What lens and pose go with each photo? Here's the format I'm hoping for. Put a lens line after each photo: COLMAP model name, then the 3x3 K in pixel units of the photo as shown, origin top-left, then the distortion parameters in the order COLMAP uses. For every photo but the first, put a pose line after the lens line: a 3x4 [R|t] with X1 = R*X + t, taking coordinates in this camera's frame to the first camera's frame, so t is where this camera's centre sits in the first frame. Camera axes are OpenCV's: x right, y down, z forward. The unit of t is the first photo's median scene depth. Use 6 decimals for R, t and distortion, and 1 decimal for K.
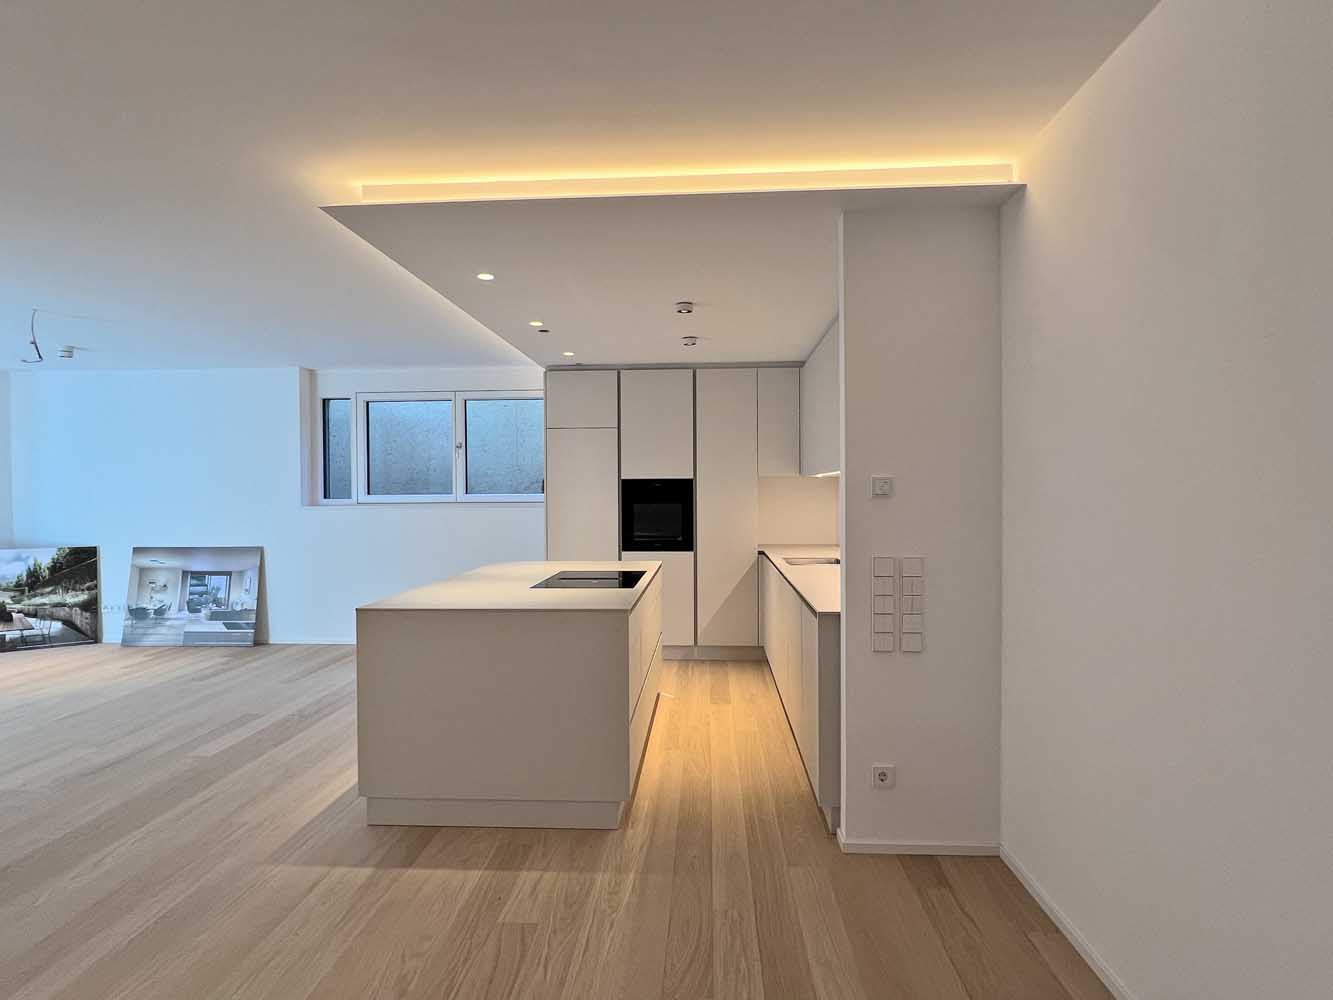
lens RADIAL K [[691.4, 0, 669.6], [0, 691.4, 498.5], [0, 0, 1]] dist [0.002007, 0.000084]
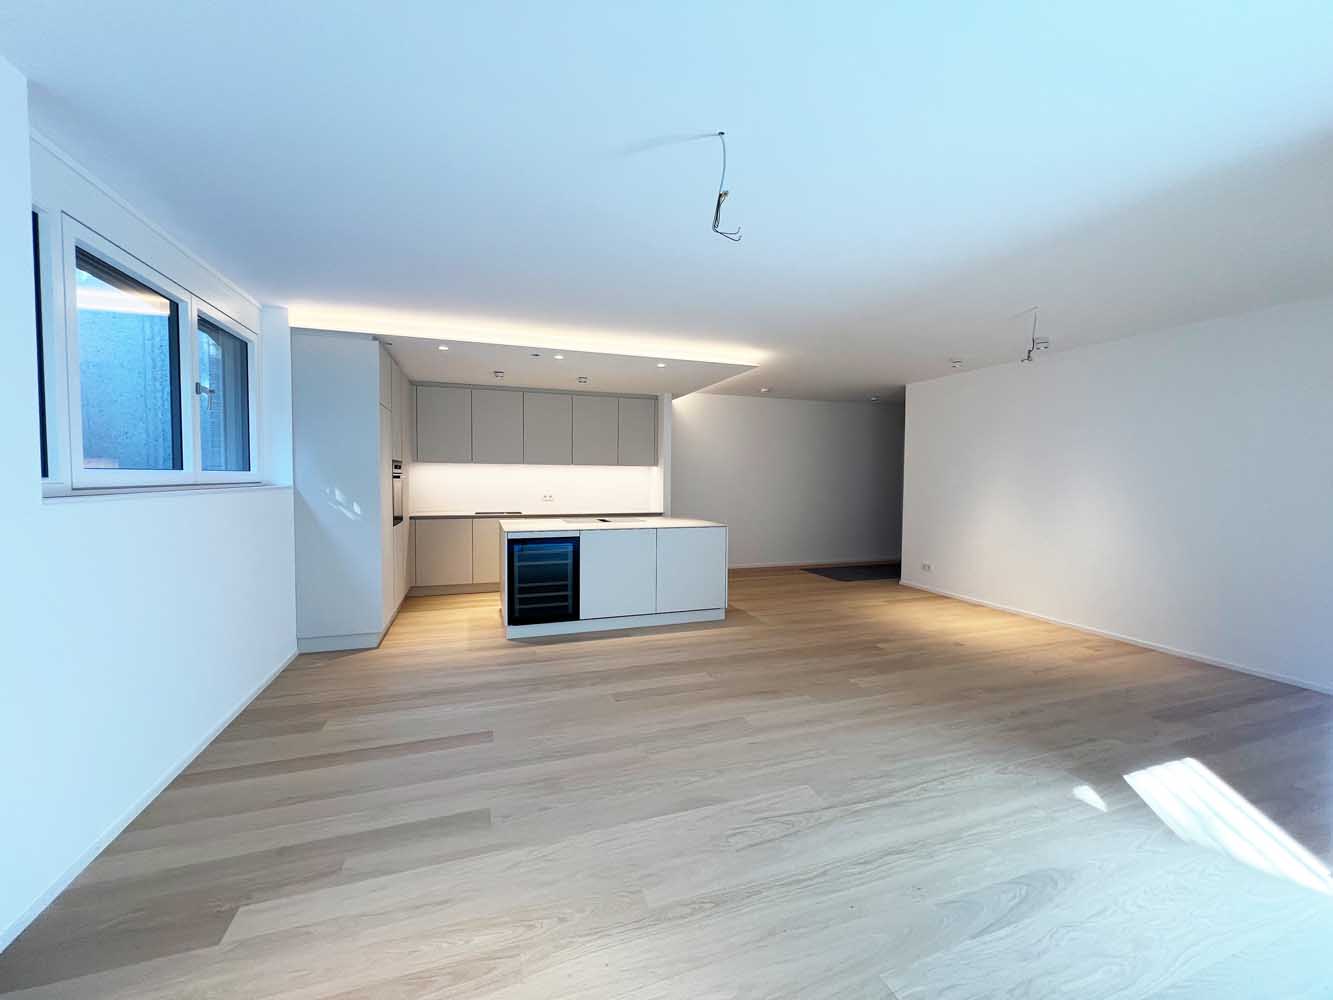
lens RADIAL K [[529.9, 0, 666.5], [0, 529.9, 499.9], [0, 0, 1]] dist [-0.000016, 0.000001]
pose [[-0.383623, -0.038180, 0.922700, -1.530626], [-0.000243, 0.999149, 0.041242, -0.001983], [-0.923490, 0.015597, -0.383306, 1.432209]]
